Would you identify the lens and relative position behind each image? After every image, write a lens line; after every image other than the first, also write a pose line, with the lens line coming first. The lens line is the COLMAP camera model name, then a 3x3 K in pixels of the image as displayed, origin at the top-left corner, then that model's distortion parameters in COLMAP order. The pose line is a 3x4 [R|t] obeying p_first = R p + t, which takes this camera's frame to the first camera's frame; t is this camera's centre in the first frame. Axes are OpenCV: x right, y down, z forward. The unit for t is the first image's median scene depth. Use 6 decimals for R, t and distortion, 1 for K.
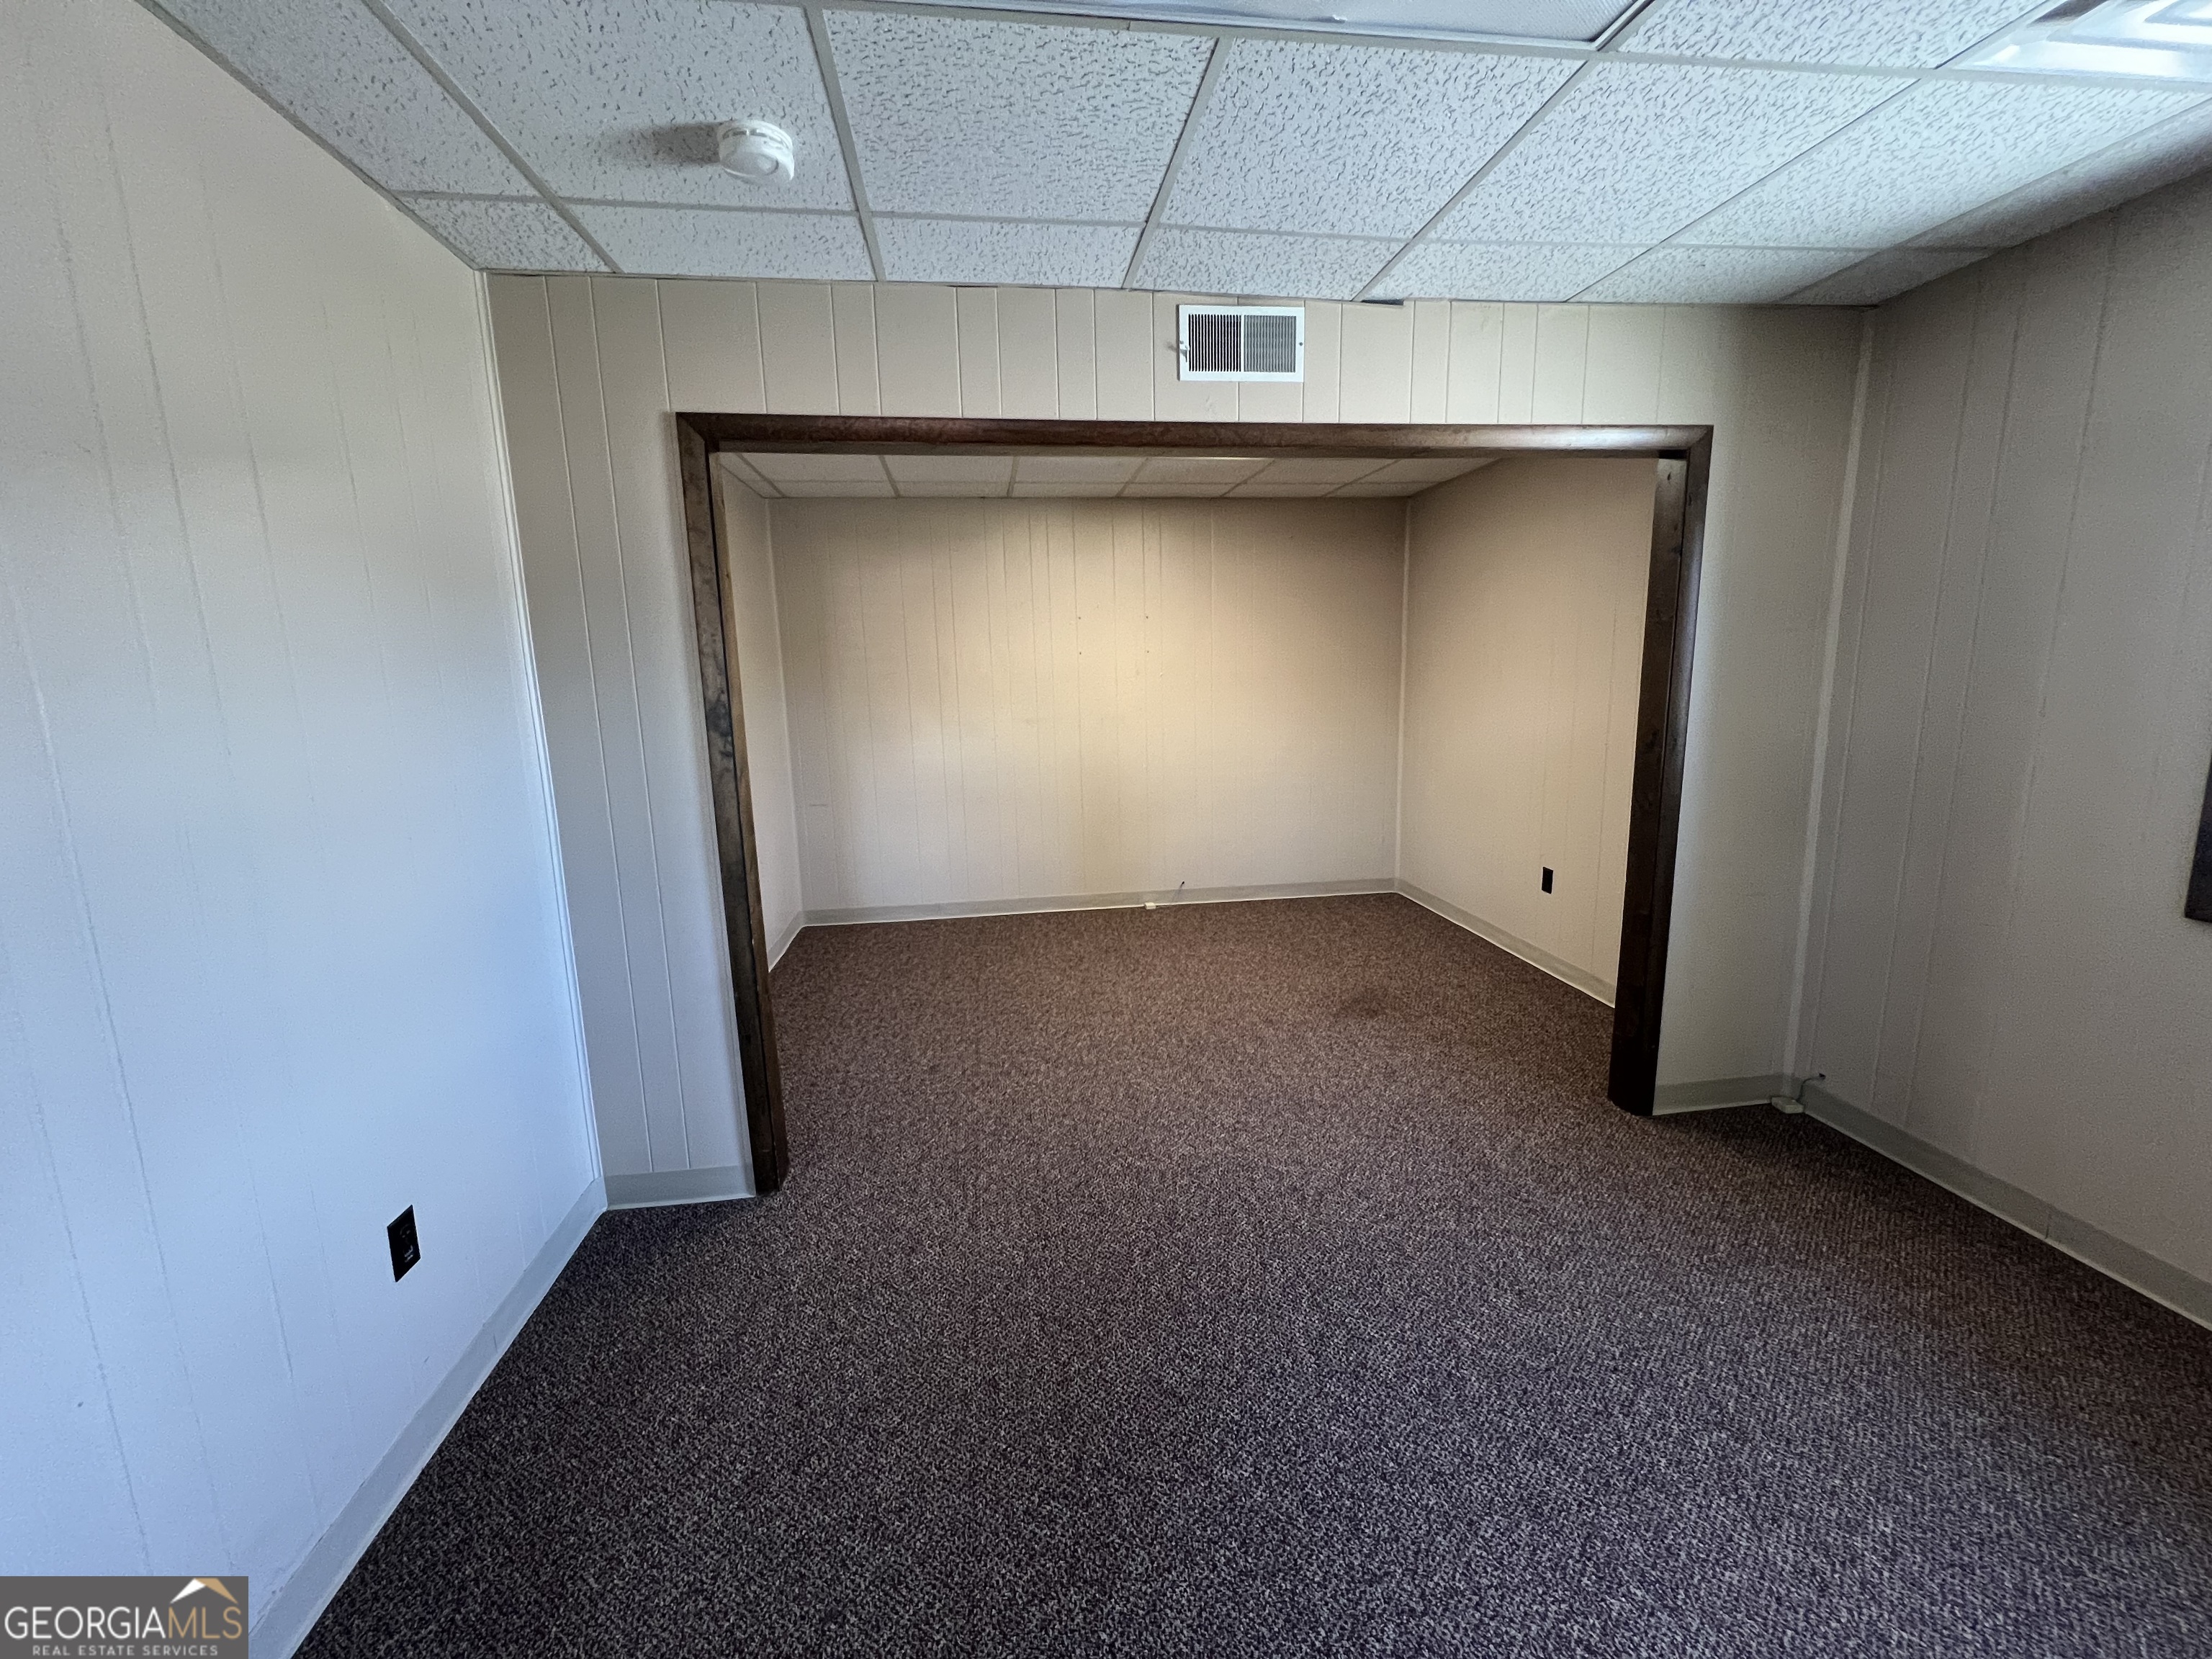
lens RADIAL K [[889.6, 0, 1101.0], [0, 889.6, 821.5], [0, 0, 1]] dist [-0.000135, 0.000616]
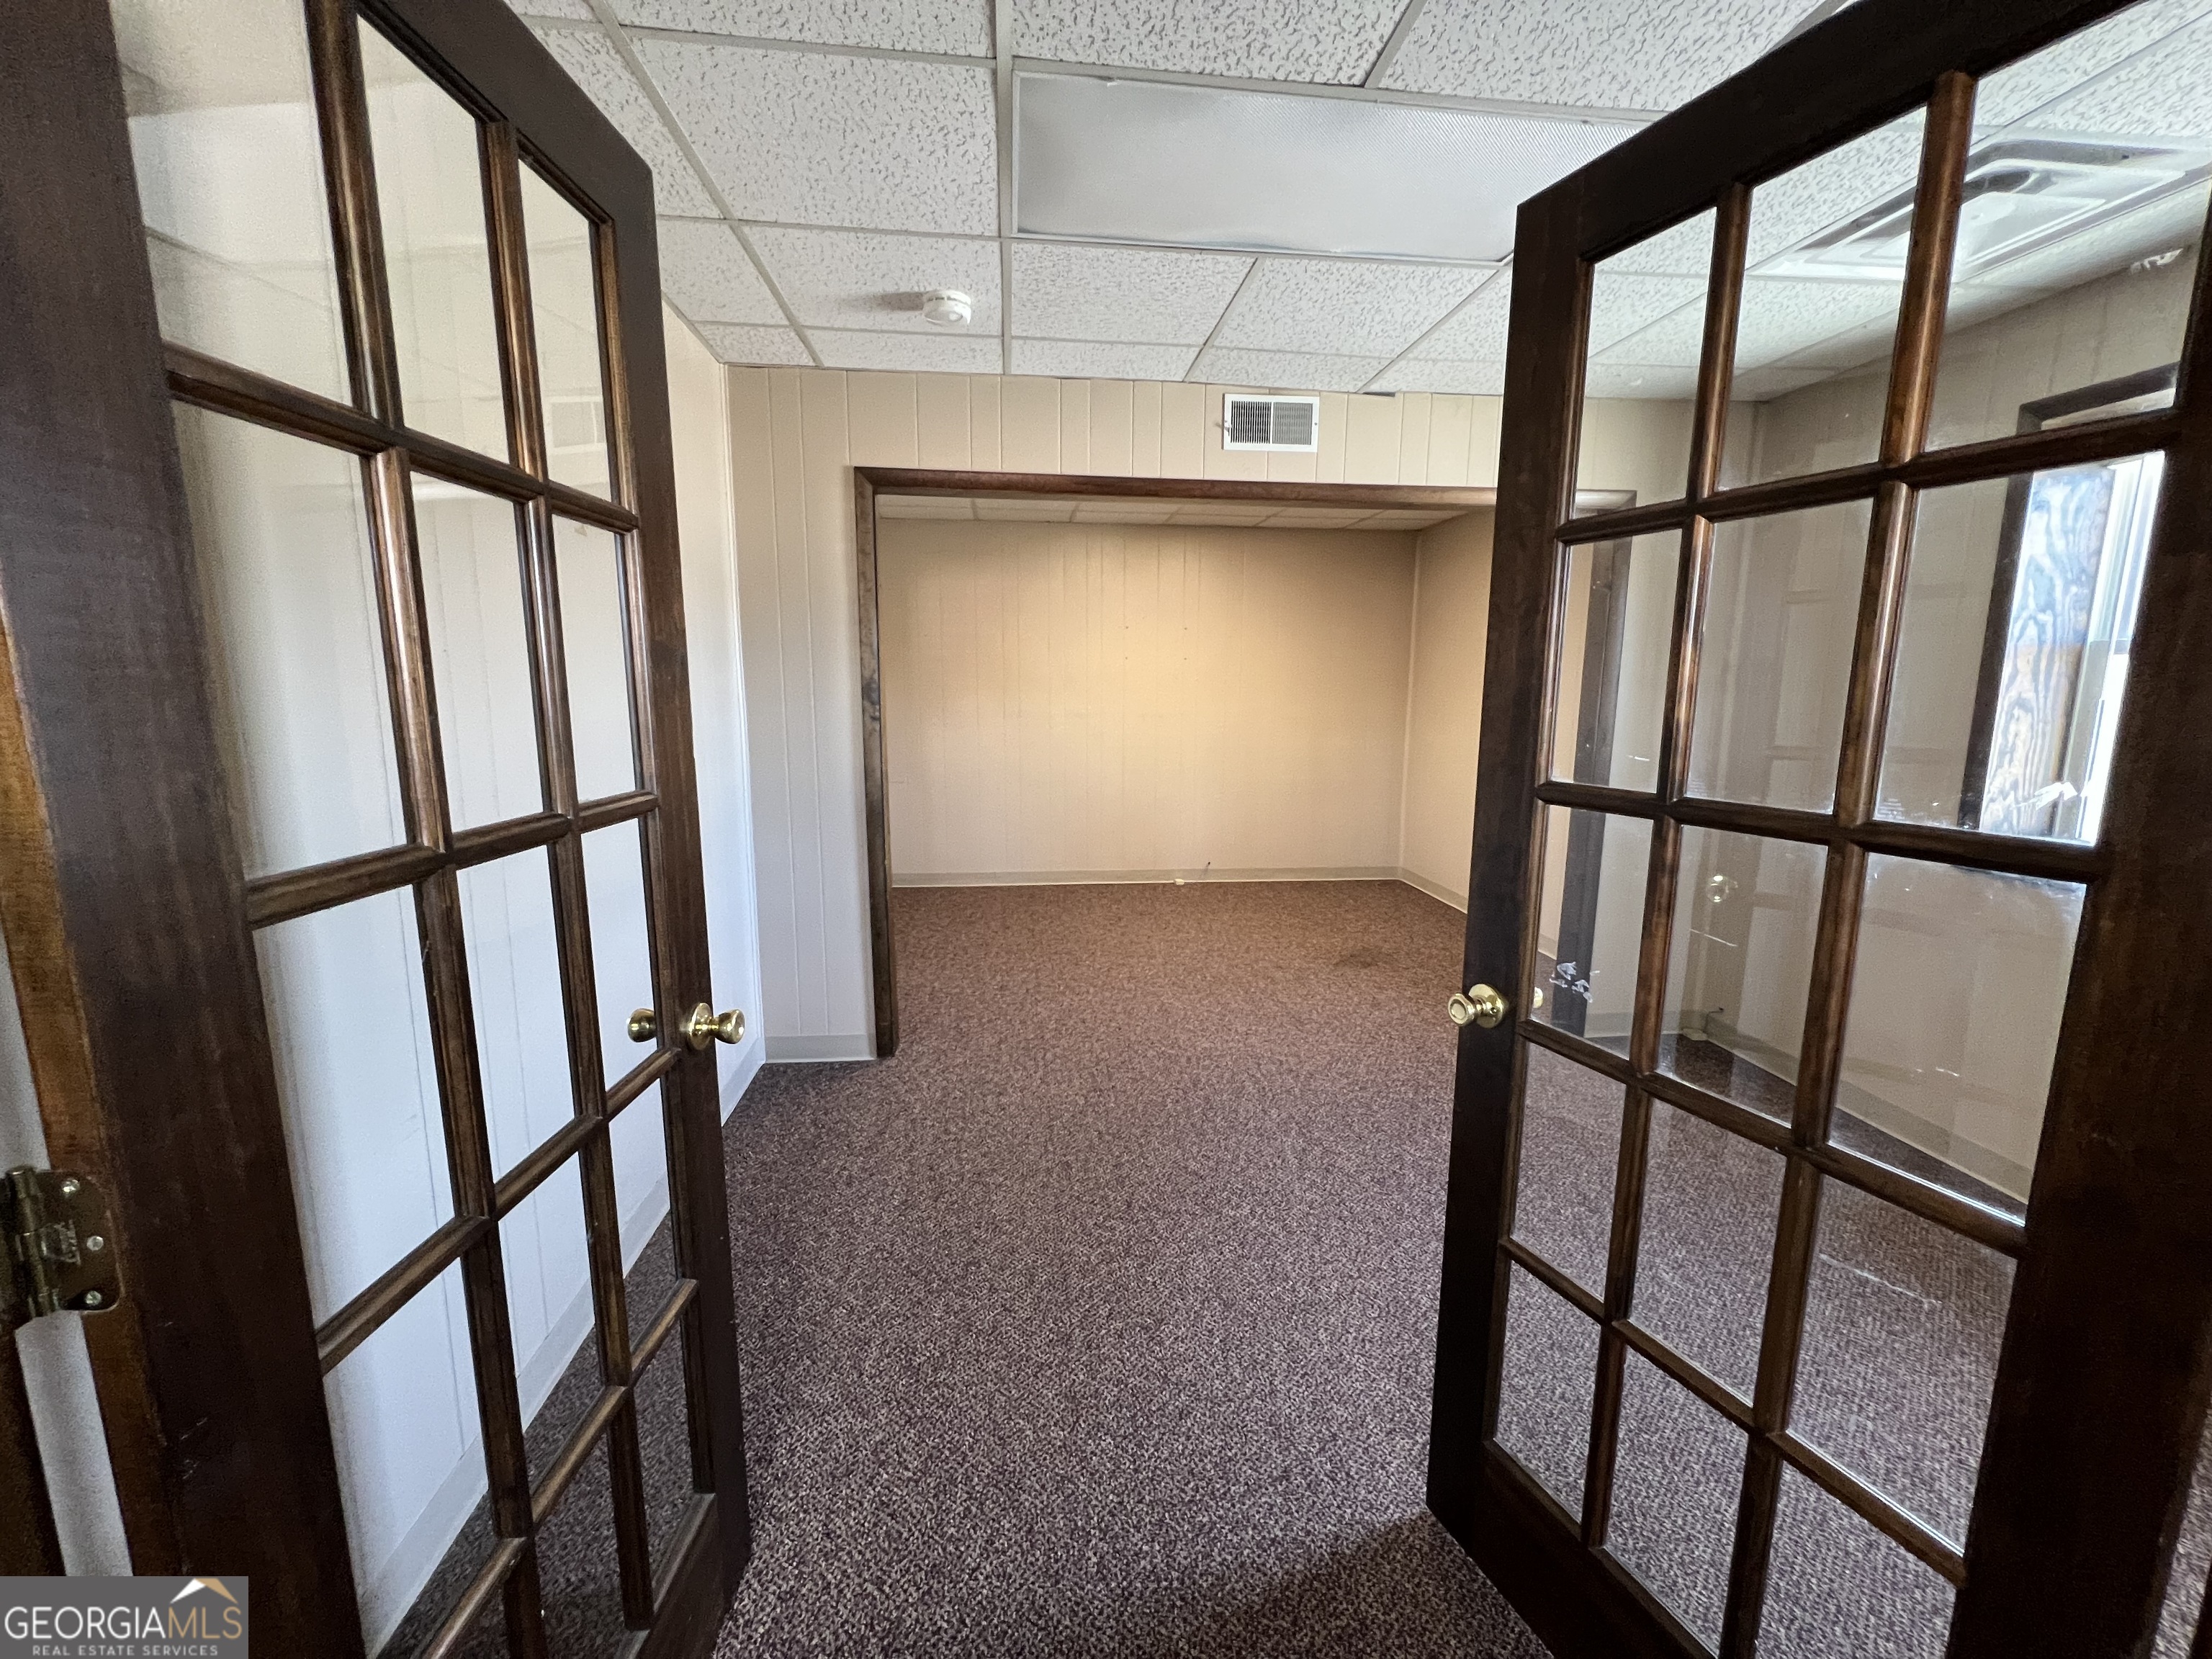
lens RADIAL K [[889.6, 0, 1101.0], [0, 889.6, 821.5], [0, 0, 1]] dist [-0.000135, 0.000616]
pose [[0.998995, 0.035279, -0.027642, -0.039334], [-0.035646, 0.999281, -0.012903, 0.087264], [0.027167, 0.013876, 0.999535, -0.337591]]
